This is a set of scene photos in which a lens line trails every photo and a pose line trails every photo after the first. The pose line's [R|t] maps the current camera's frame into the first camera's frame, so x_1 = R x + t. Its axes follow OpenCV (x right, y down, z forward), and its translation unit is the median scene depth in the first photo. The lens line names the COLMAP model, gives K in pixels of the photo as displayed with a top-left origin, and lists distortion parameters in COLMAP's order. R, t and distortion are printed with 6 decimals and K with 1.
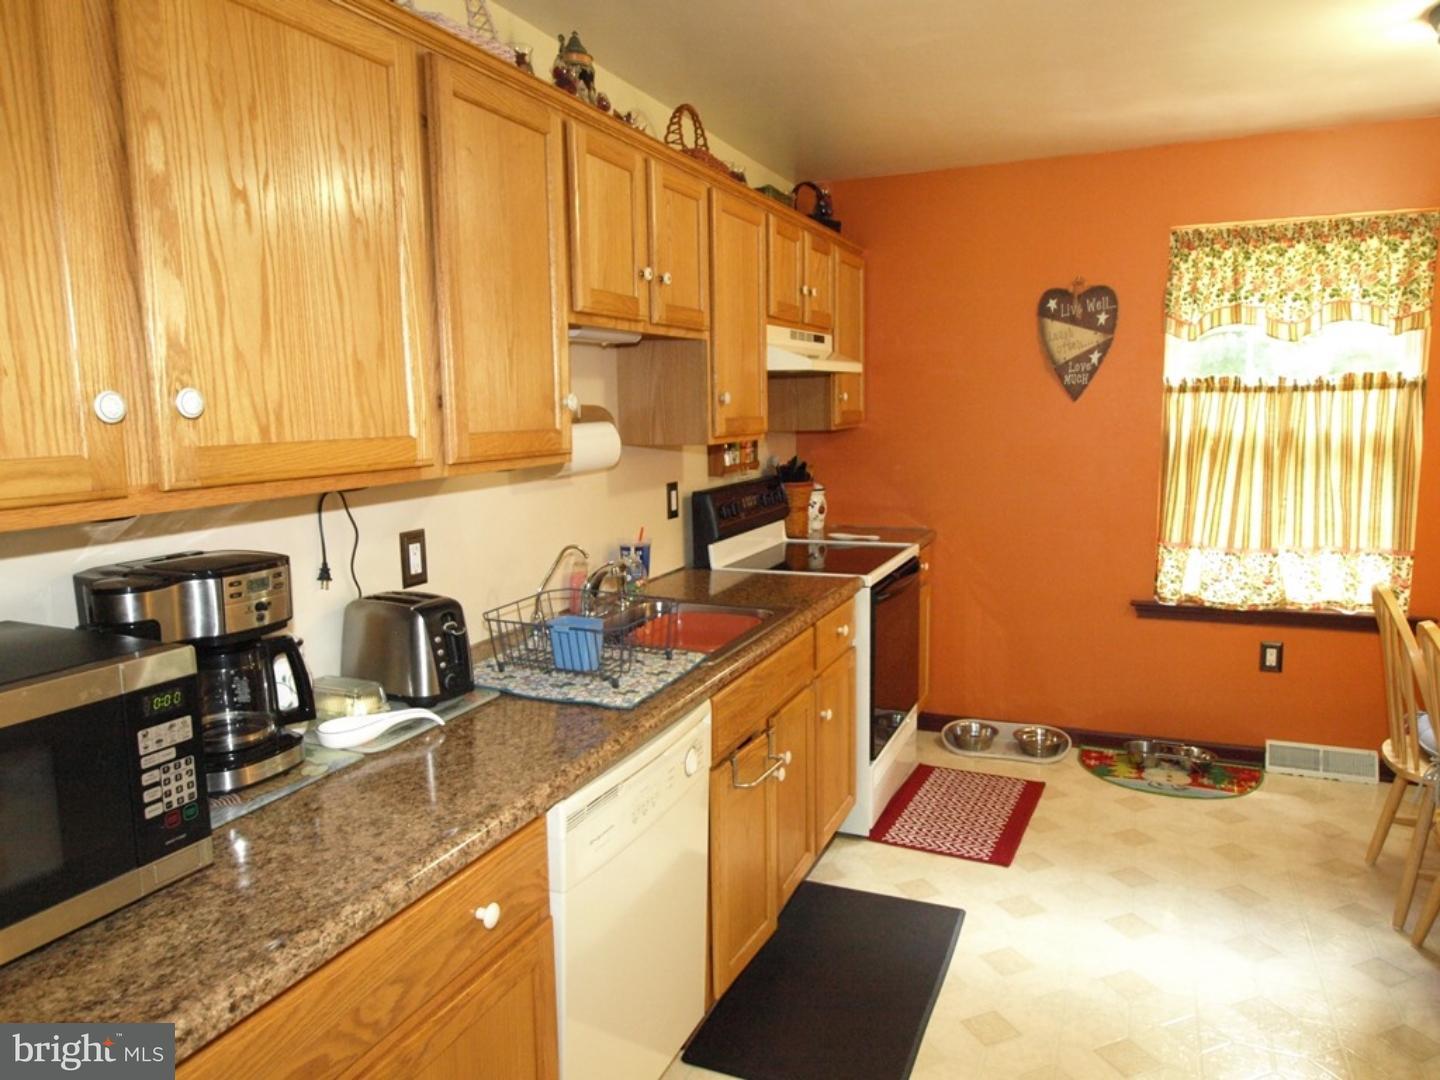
lens RADIAL K [[997.4, 0, 719.9], [0, 997.4, 540.5], [0, 0, 1]] dist [0.003180, 0.000169]
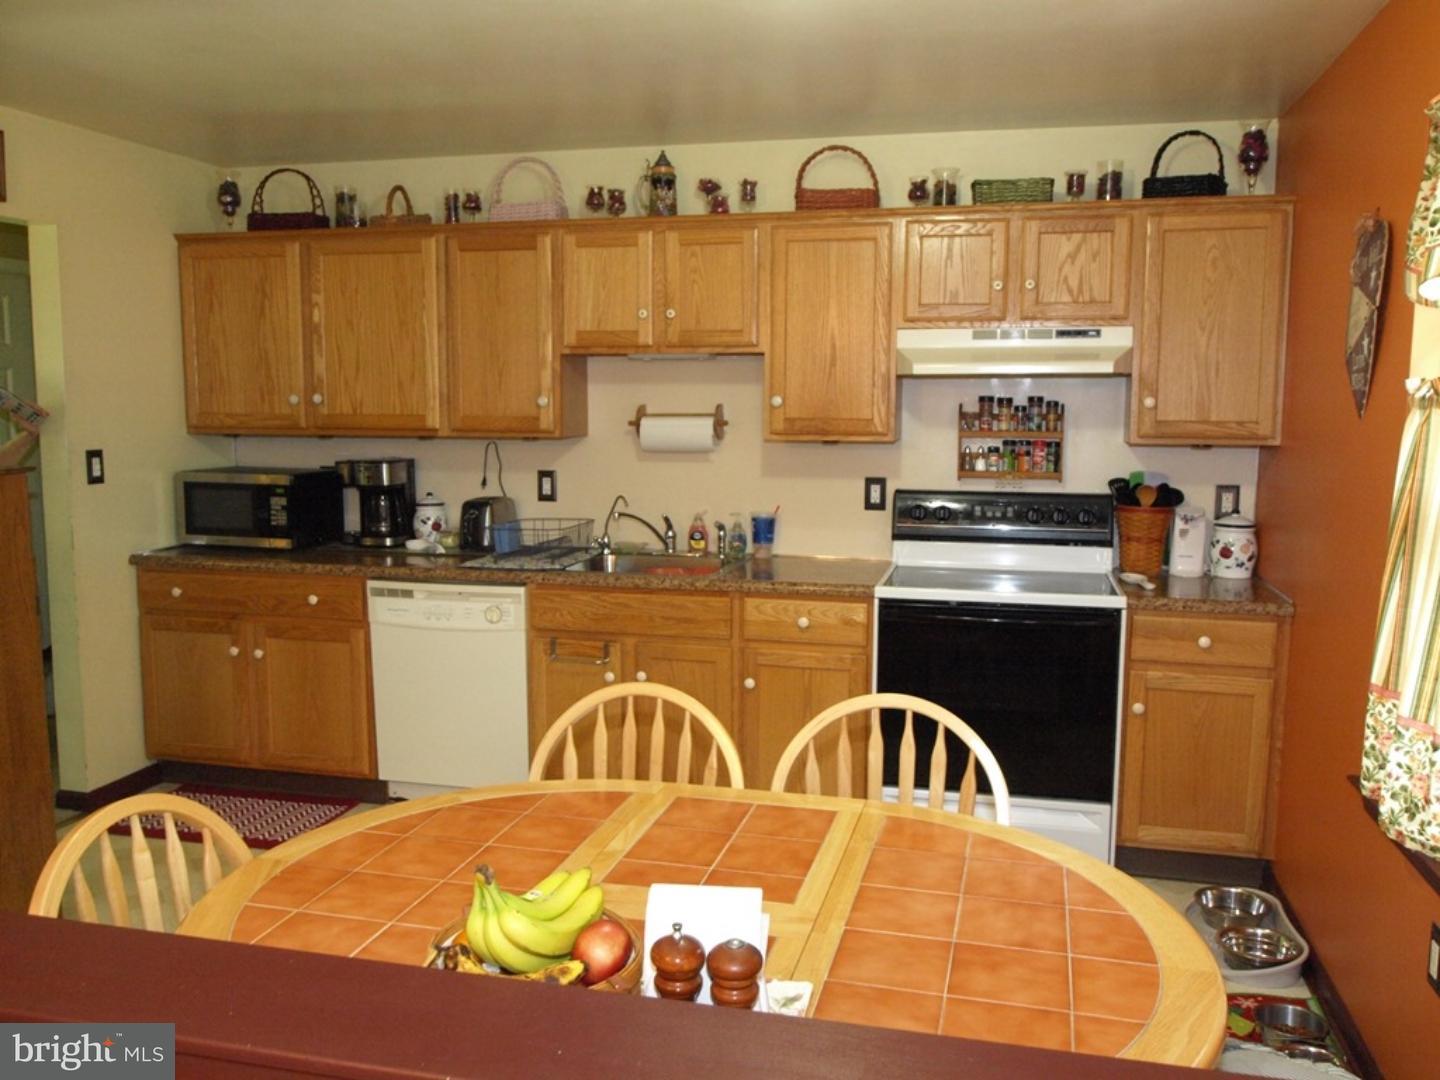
lens RADIAL K [[1184.1, 0, 719.5], [0, 1184.1, 540.2], [0, 0, 1]] dist [0.002894, -0.000311]
pose [[0.142537, 0.134829, -0.980563, 2.549781], [-0.143026, 0.983087, 0.114385, -0.241028], [0.979401, 0.123942, 0.159410, 1.342586]]
